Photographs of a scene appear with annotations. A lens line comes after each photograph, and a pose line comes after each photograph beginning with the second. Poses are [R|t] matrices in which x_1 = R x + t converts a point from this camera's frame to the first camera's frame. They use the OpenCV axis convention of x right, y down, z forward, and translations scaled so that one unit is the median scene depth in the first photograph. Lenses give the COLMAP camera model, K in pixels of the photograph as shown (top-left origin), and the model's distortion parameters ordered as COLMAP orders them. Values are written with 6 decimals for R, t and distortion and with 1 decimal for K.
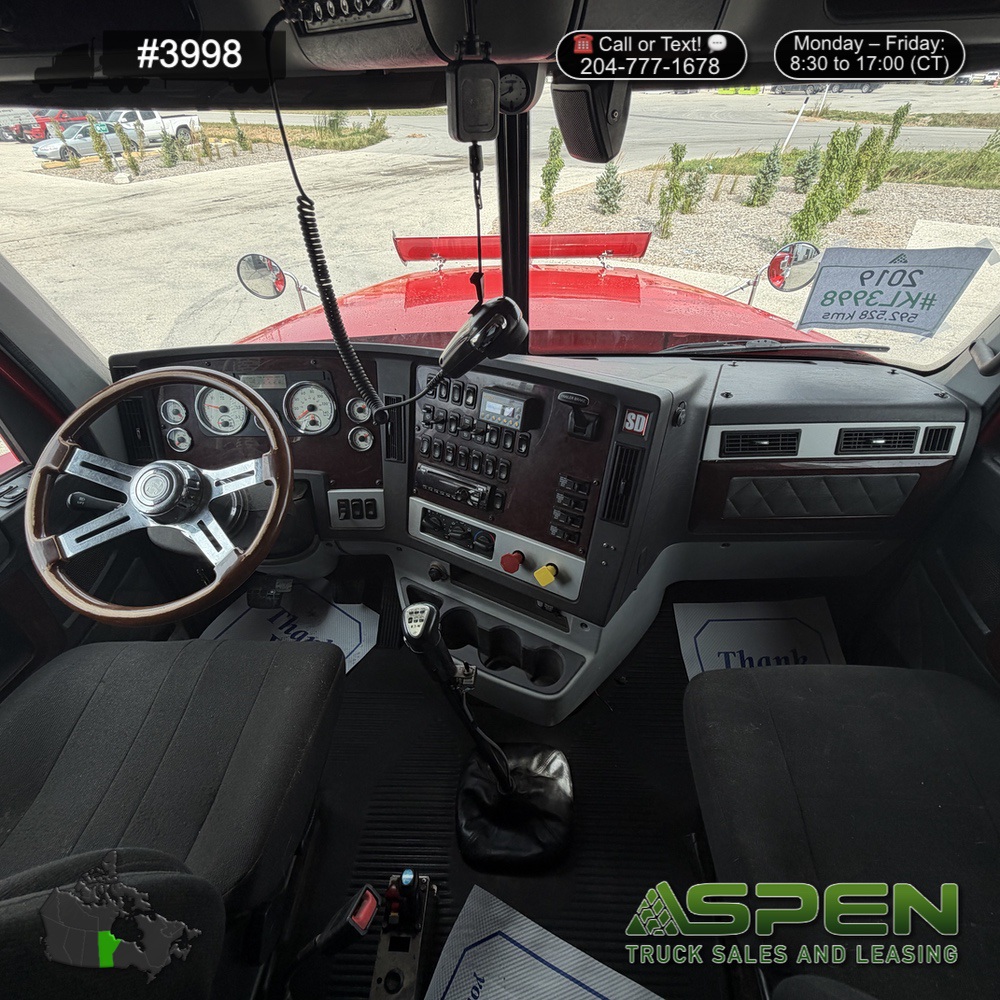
lens RADIAL K [[517.7, 0, 508.4], [0, 517.7, 498.1], [0, 0, 1]] dist [-0.000221, 0.000623]
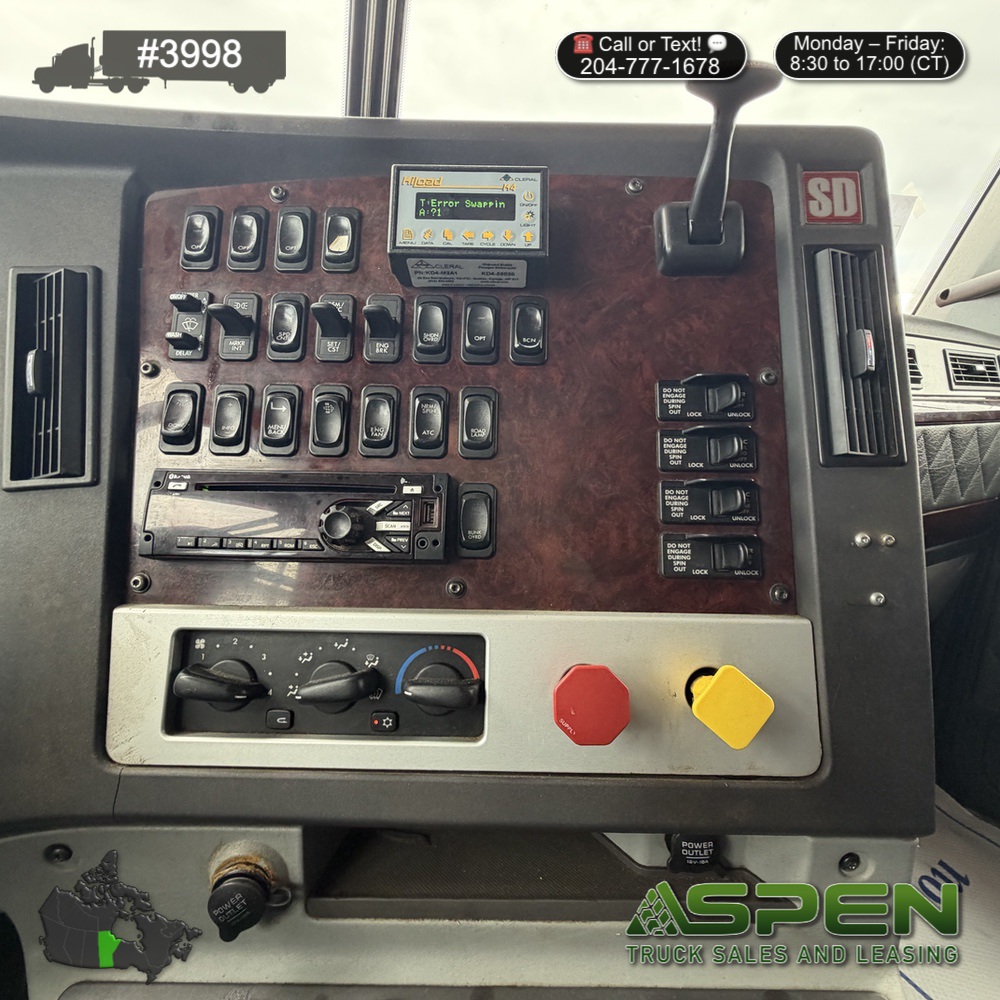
lens RADIAL K [[517.7, 0, 508.4], [0, 517.7, 498.1], [0, 0, 1]] dist [-0.000221, 0.000623]
pose [[0.872369, -0.070445, 0.483746, -0.148604], [0.275918, 0.887824, -0.368290, 0.112423], [-0.403537, 0.454759, 0.793947, 0.727968]]
